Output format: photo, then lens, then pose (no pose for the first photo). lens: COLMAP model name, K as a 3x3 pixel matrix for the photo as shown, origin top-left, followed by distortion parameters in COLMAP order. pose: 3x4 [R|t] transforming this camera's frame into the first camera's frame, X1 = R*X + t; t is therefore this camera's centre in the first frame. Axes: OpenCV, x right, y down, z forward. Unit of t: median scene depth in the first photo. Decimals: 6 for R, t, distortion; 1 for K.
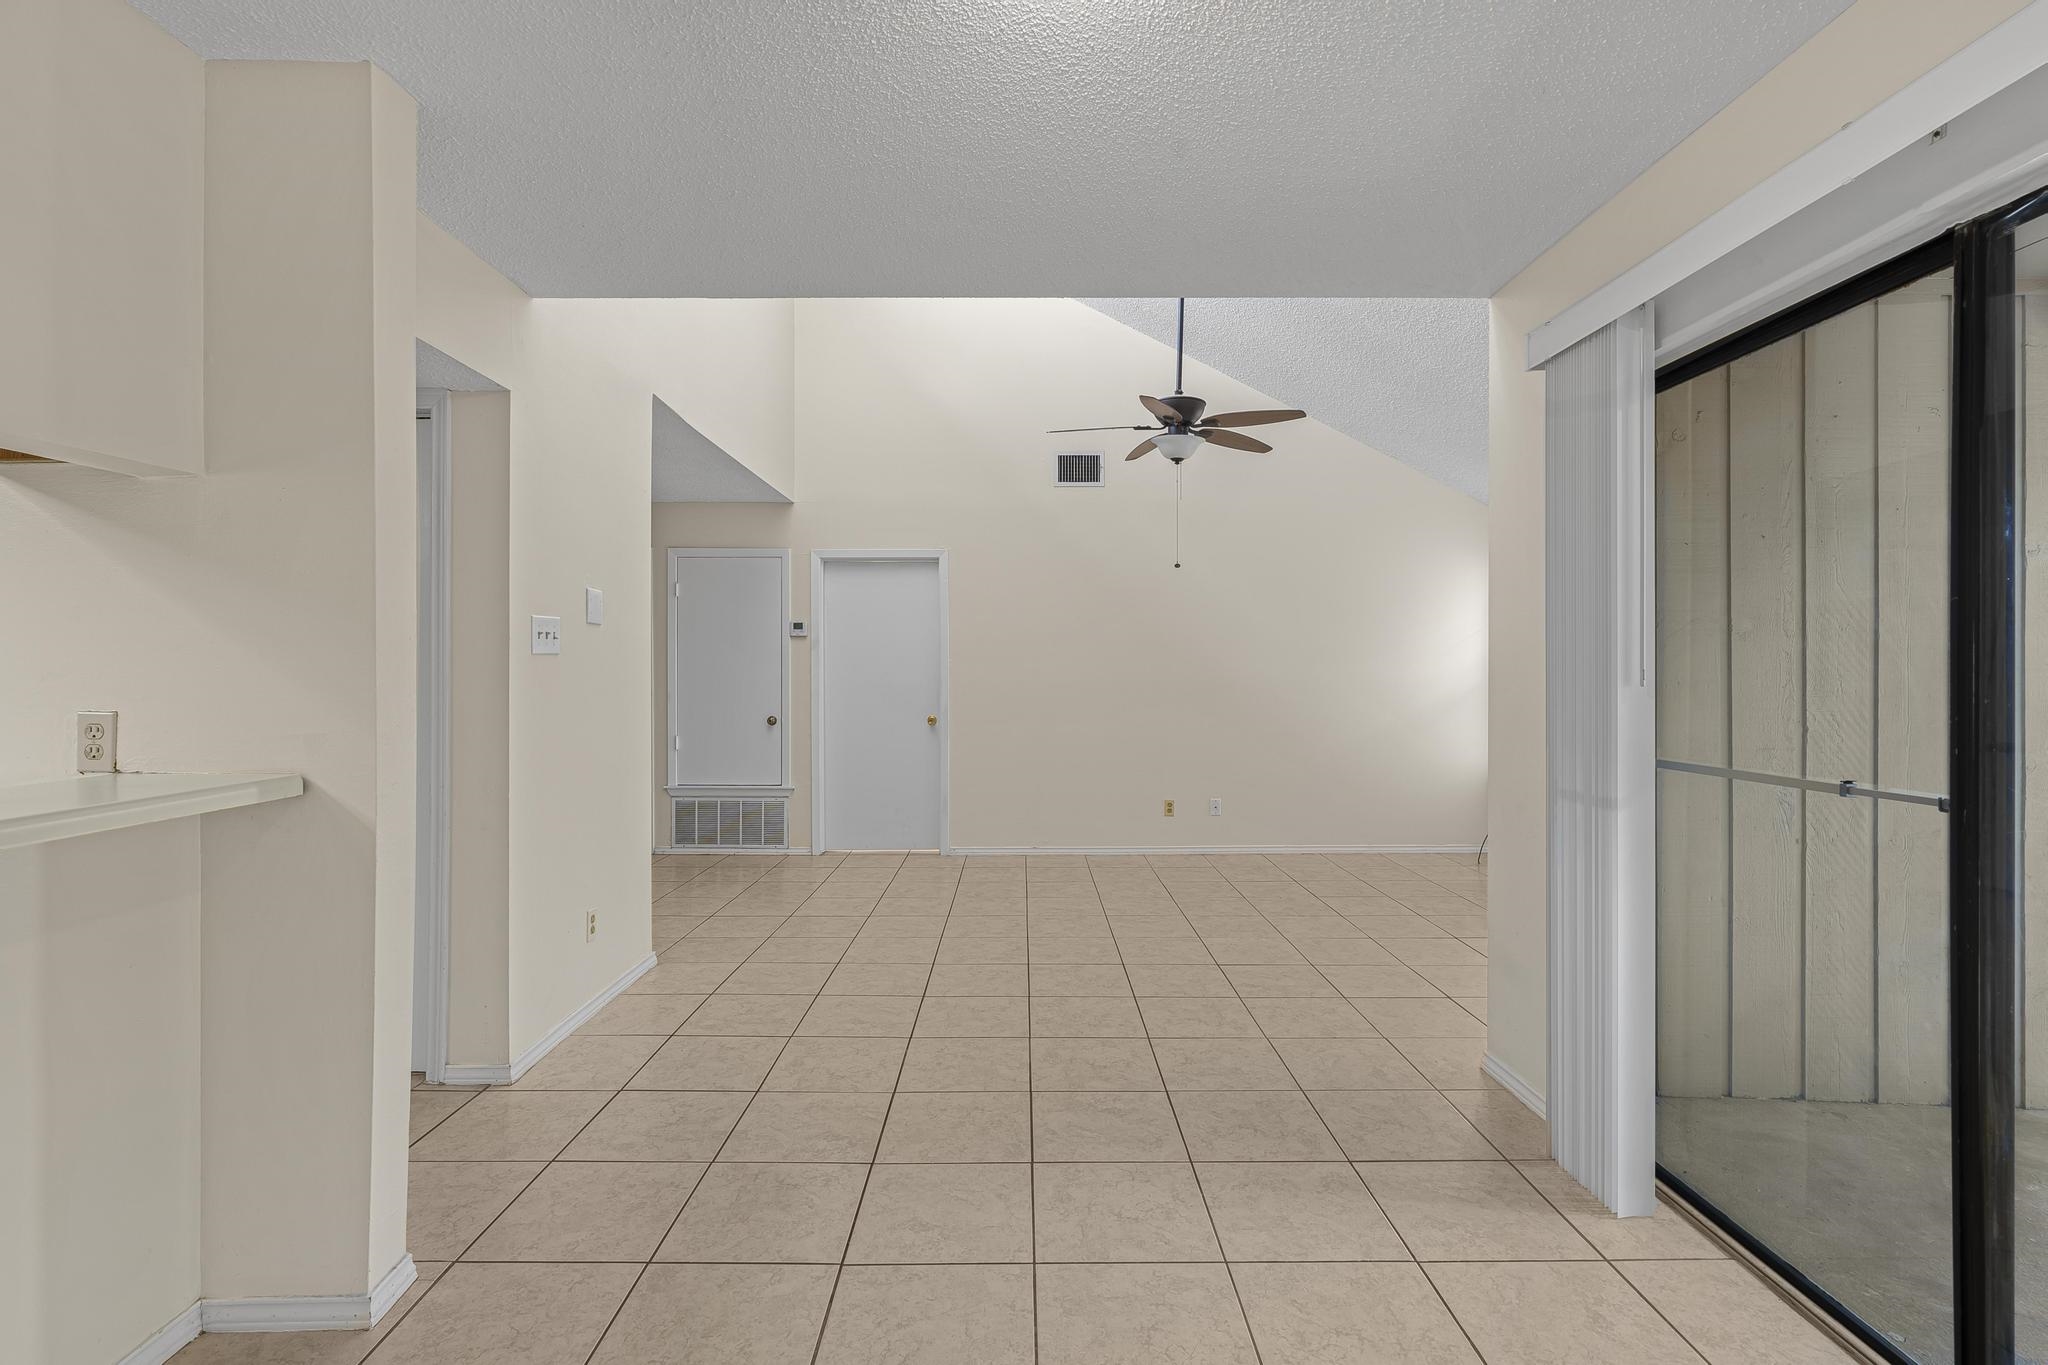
lens RADIAL K [[934.3, 0, 1024.8], [0, 934.3, 670.4], [0, 0, 1]] dist [-0.003070, 0.000539]
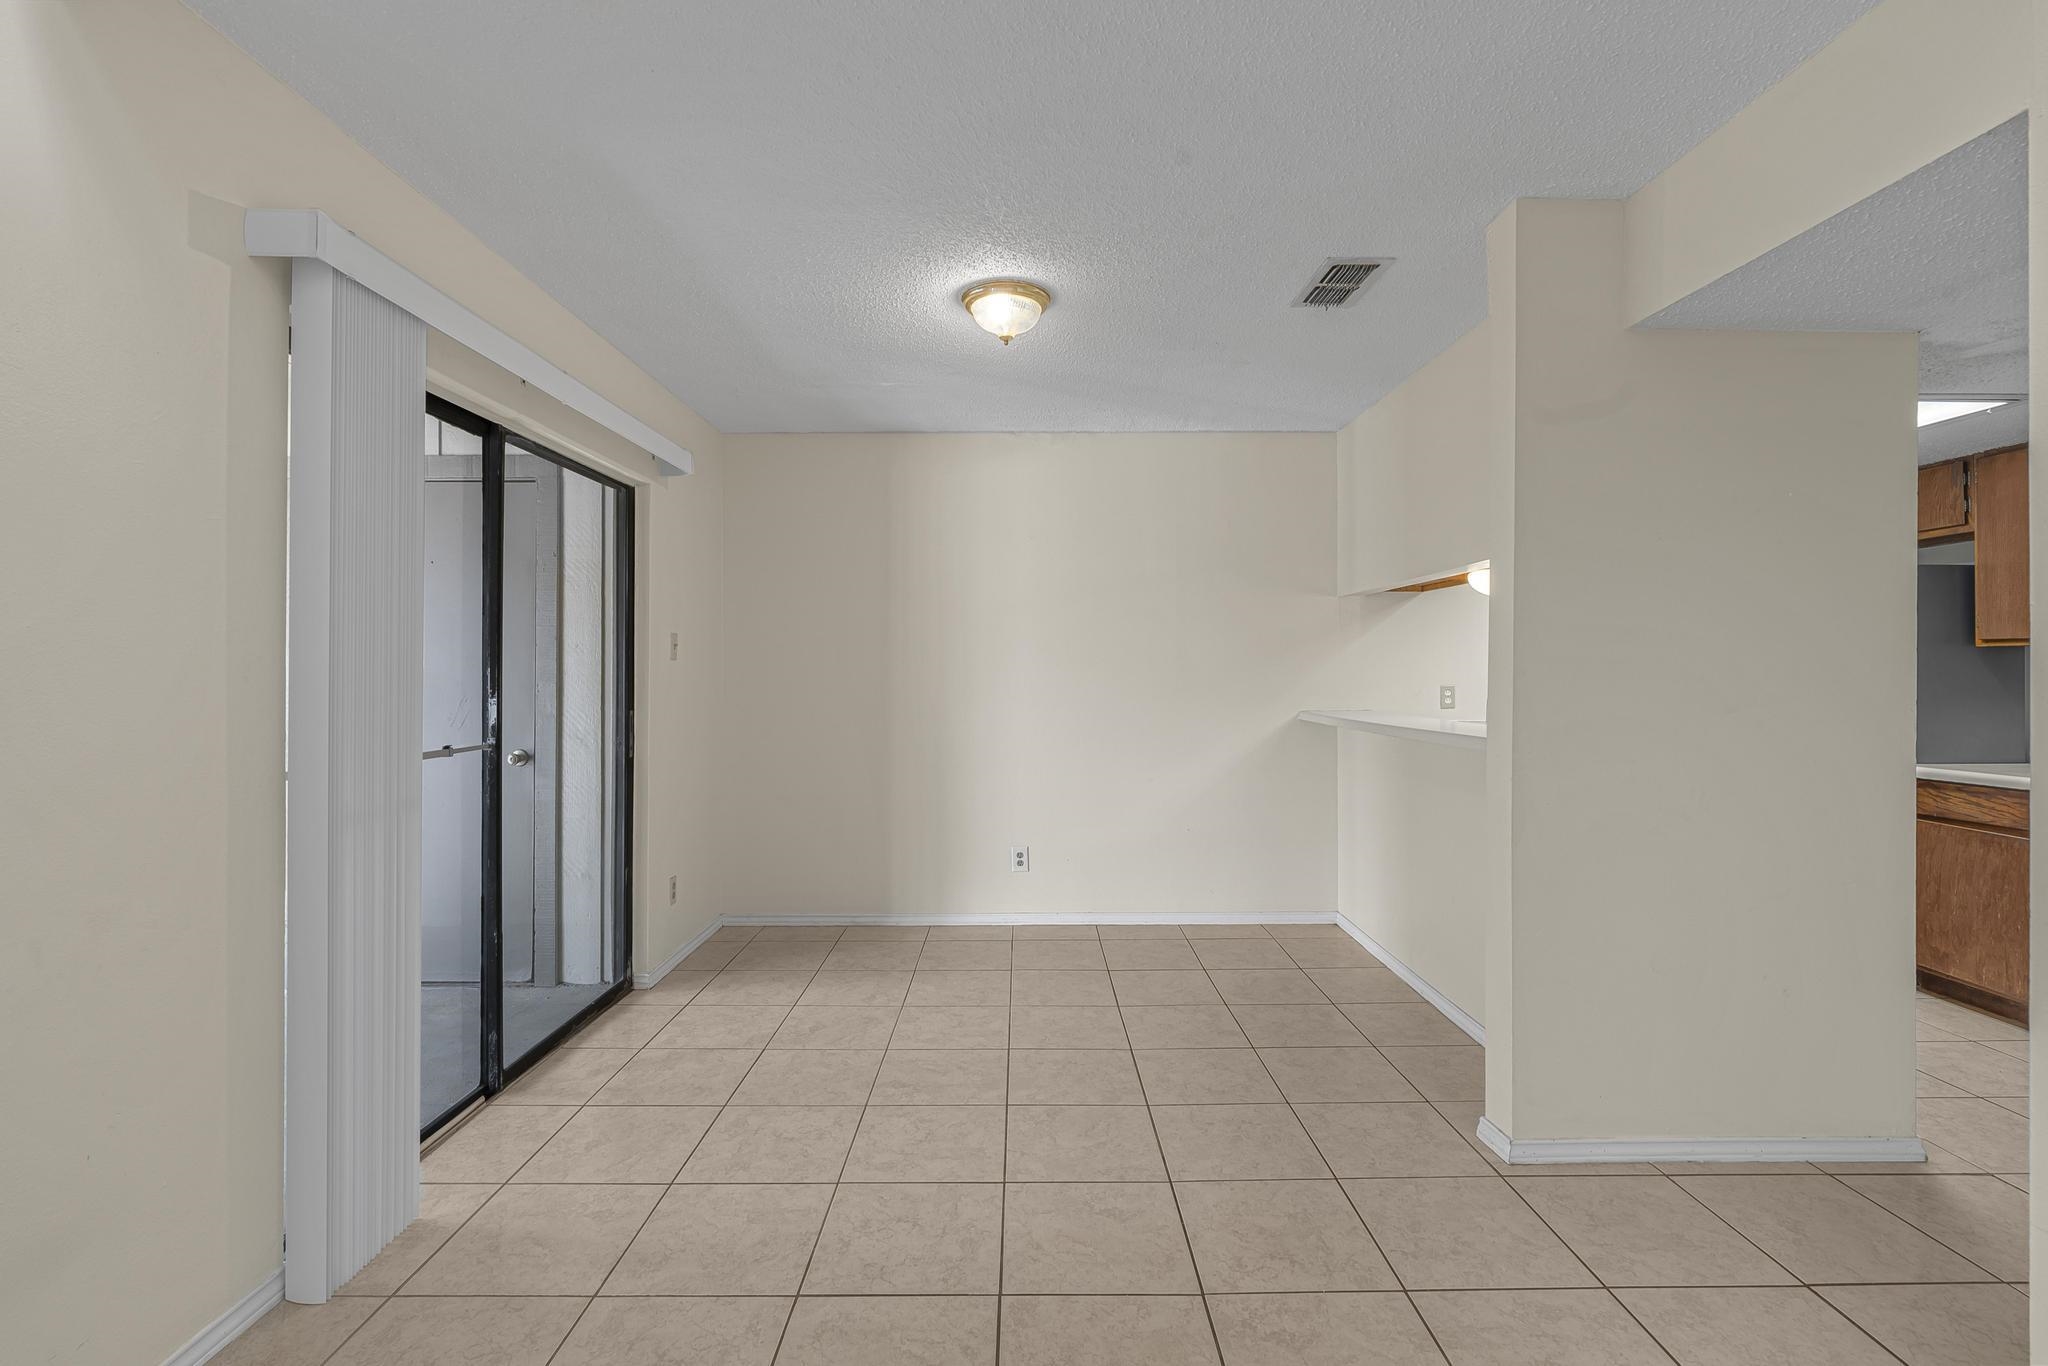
lens RADIAL K [[923.0, 0, 1028.1], [0, 923.0, 667.9], [0, 0, 1]] dist [-0.004937, 0.000387]
pose [[-0.999996, 0.001176, -0.002507, -0.010788], [0.001184, 0.999995, -0.003093, 0.001149], [0.002503, -0.003096, -0.999992, 1.346317]]
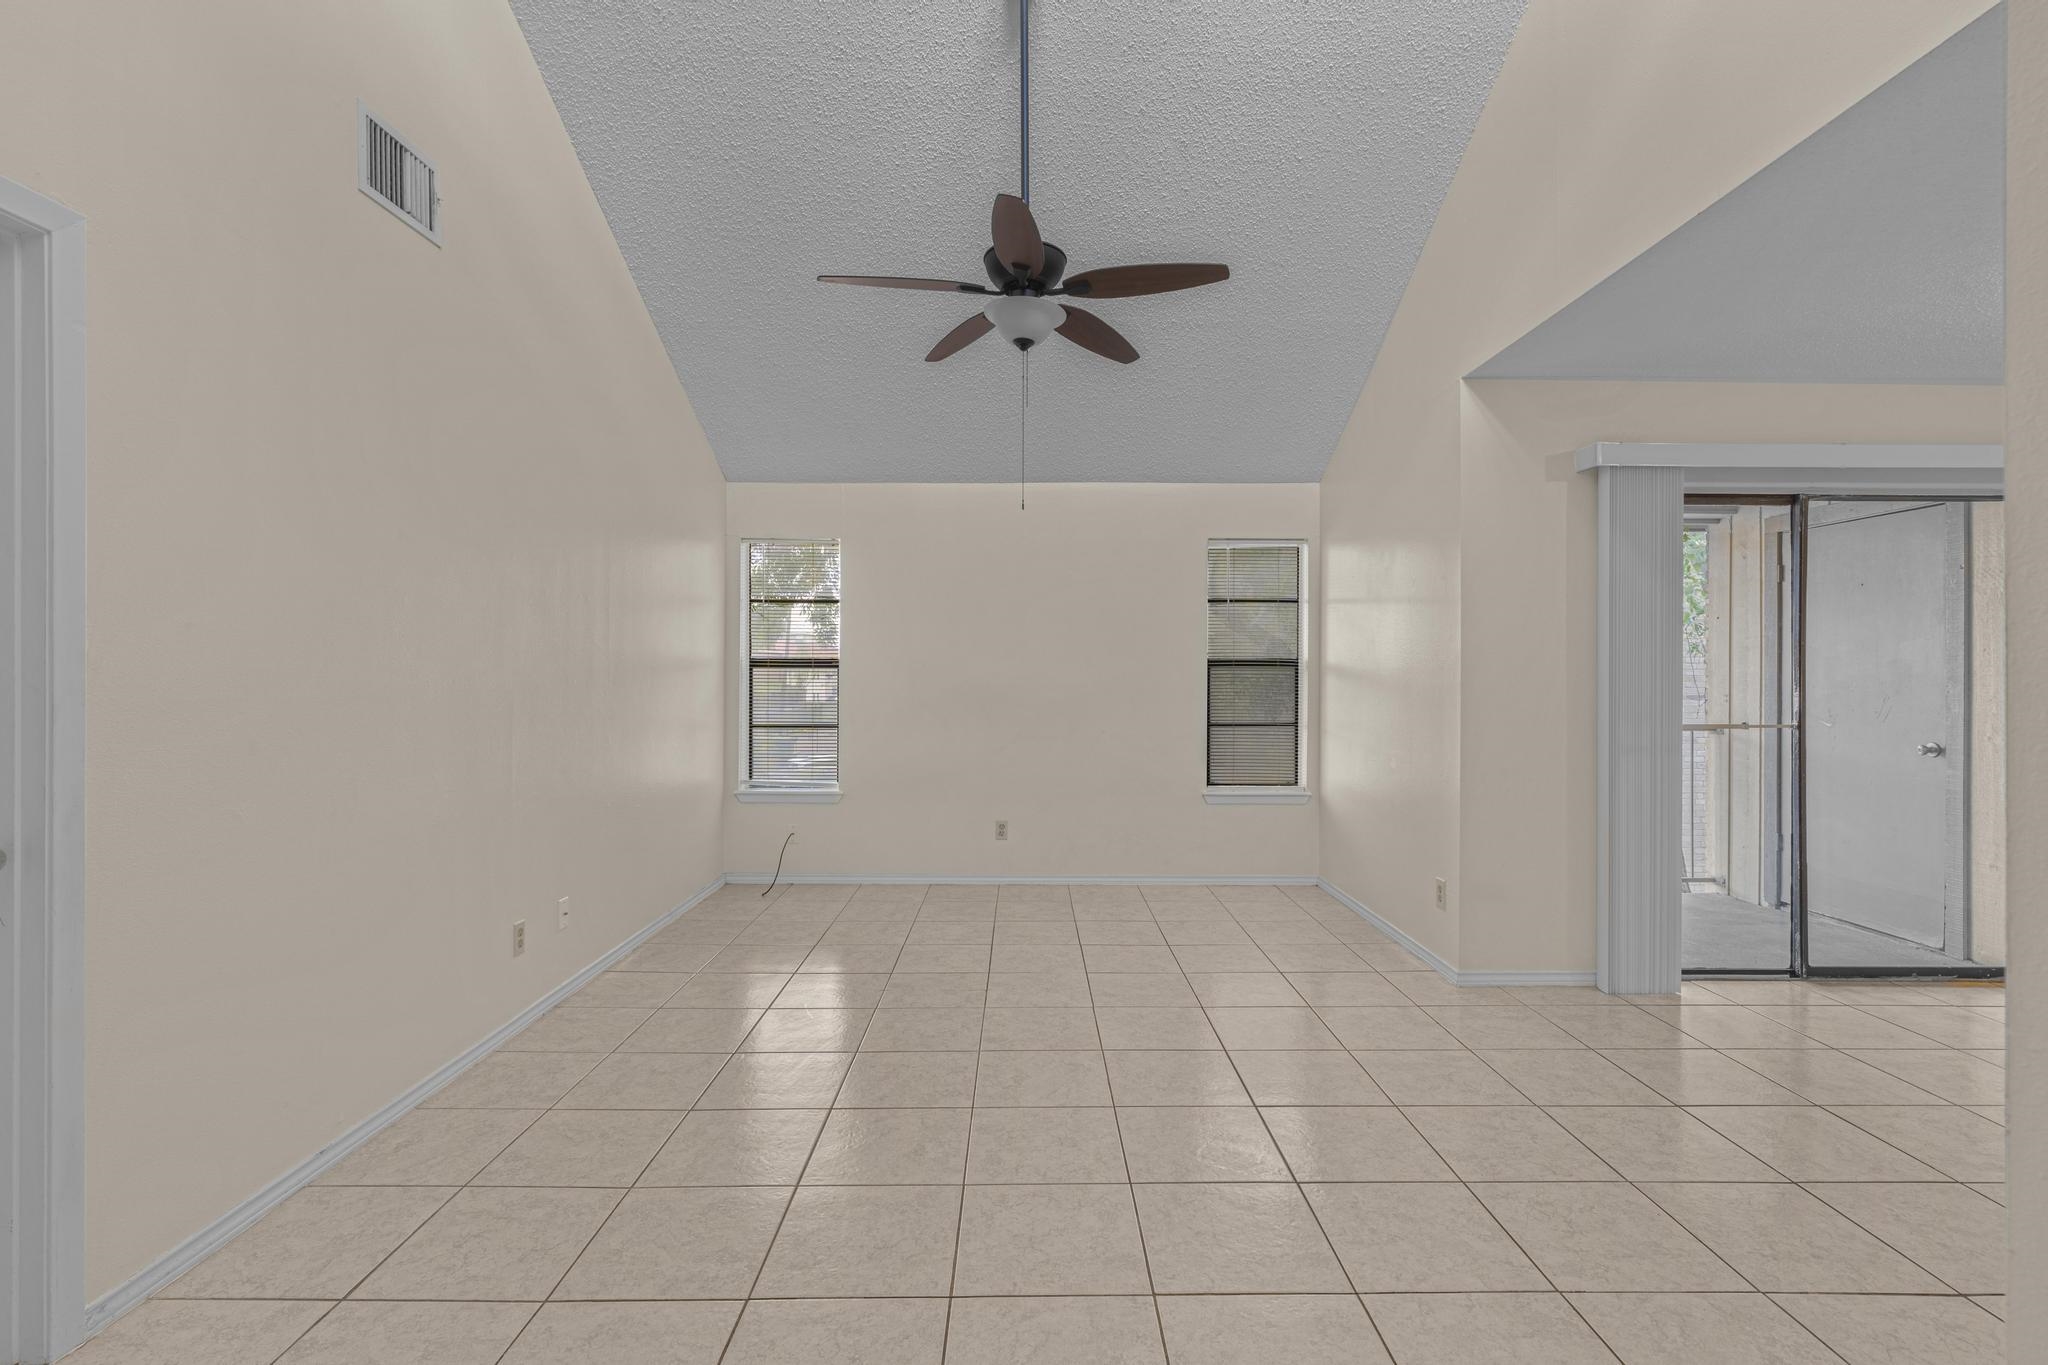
lens RADIAL K [[934.3, 0, 1024.8], [0, 934.3, 670.4], [0, 0, 1]] dist [-0.003070, 0.000539]
pose [[-0.001125, 0.004455, 0.999989, -0.719893], [-0.003078, 0.999985, -0.004459, 0.006808], [-0.999995, -0.003083, -0.001111, 1.486454]]
